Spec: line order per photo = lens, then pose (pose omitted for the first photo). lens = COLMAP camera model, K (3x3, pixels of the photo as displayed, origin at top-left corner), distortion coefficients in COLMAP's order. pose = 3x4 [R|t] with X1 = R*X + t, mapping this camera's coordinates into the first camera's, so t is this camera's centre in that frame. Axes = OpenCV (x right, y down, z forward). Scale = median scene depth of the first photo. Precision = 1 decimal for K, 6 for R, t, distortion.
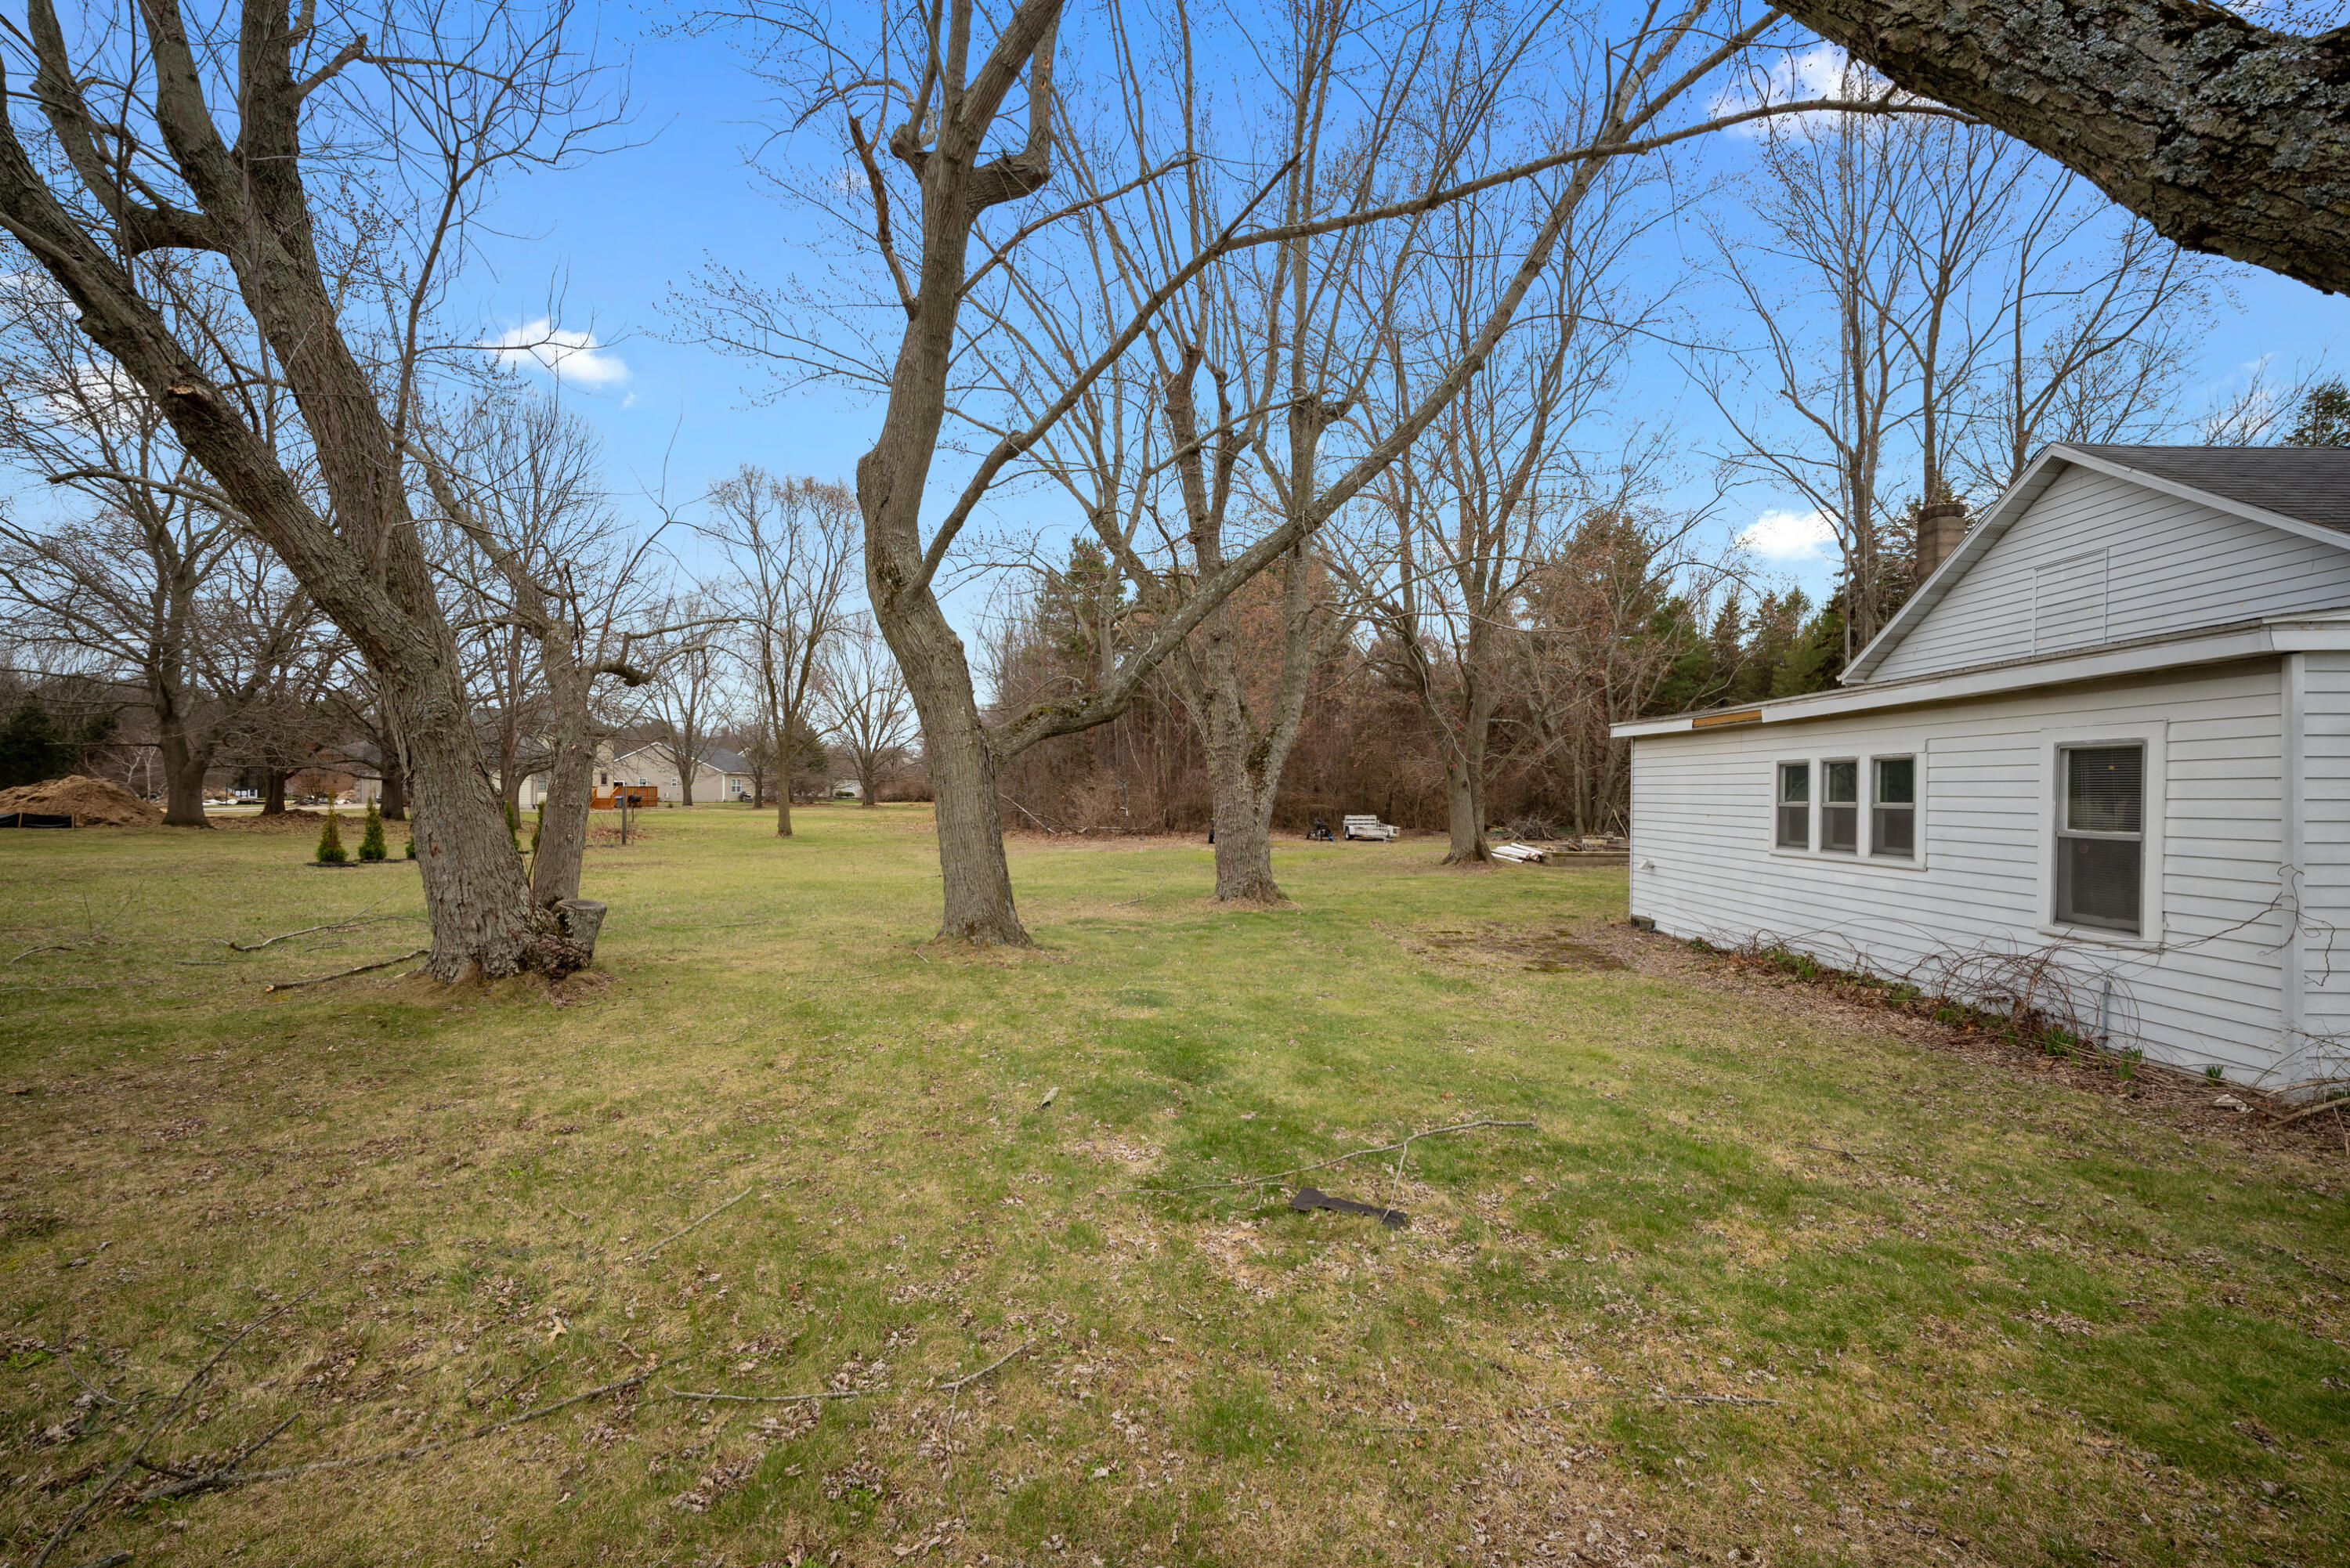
lens RADIAL K [[962.6, 0, 1175.1], [0, 962.6, 807.6], [0, 0, 1]] dist [0.000086, 0.000034]
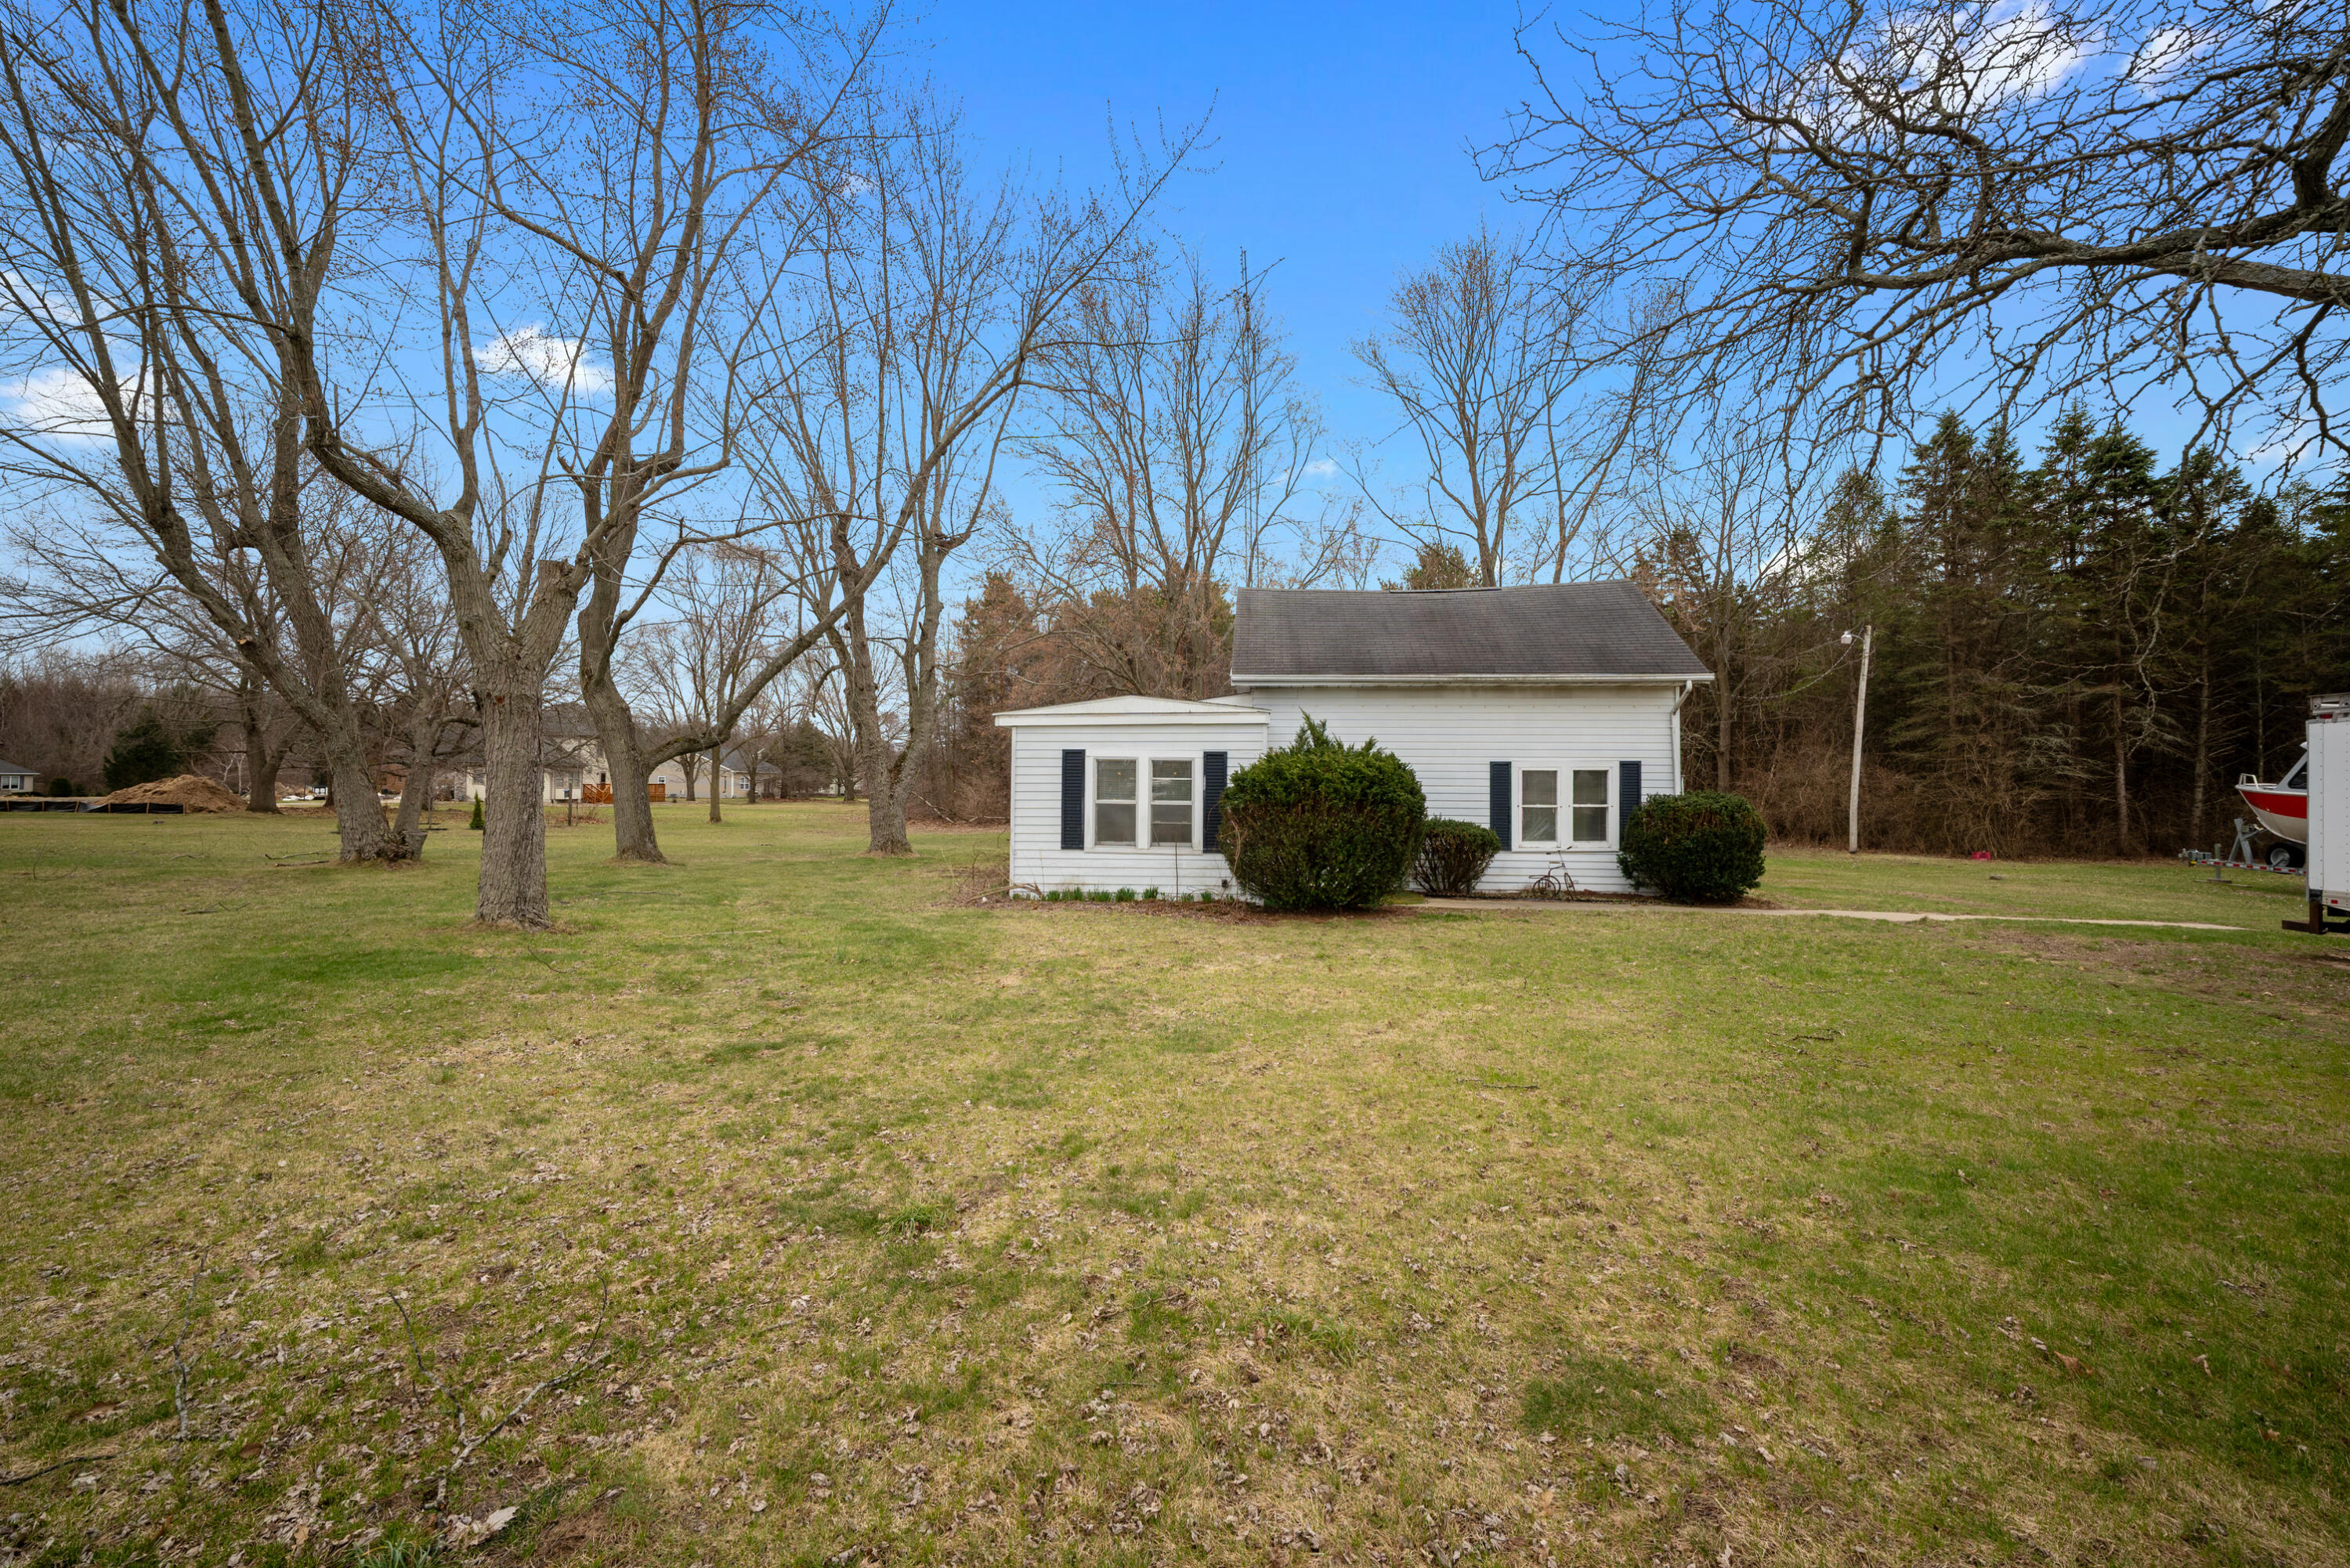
lens RADIAL K [[985.4, 0, 1167.7], [0, 985.4, 776.4], [0, 0, 1]] dist [-0.001045, -0.000039]
pose [[0.998000, -0.001730, -0.063190, 0.305433], [-0.000182, 0.999543, -0.030239, 0.010107], [0.063213, 0.030190, 0.997543, -0.279116]]
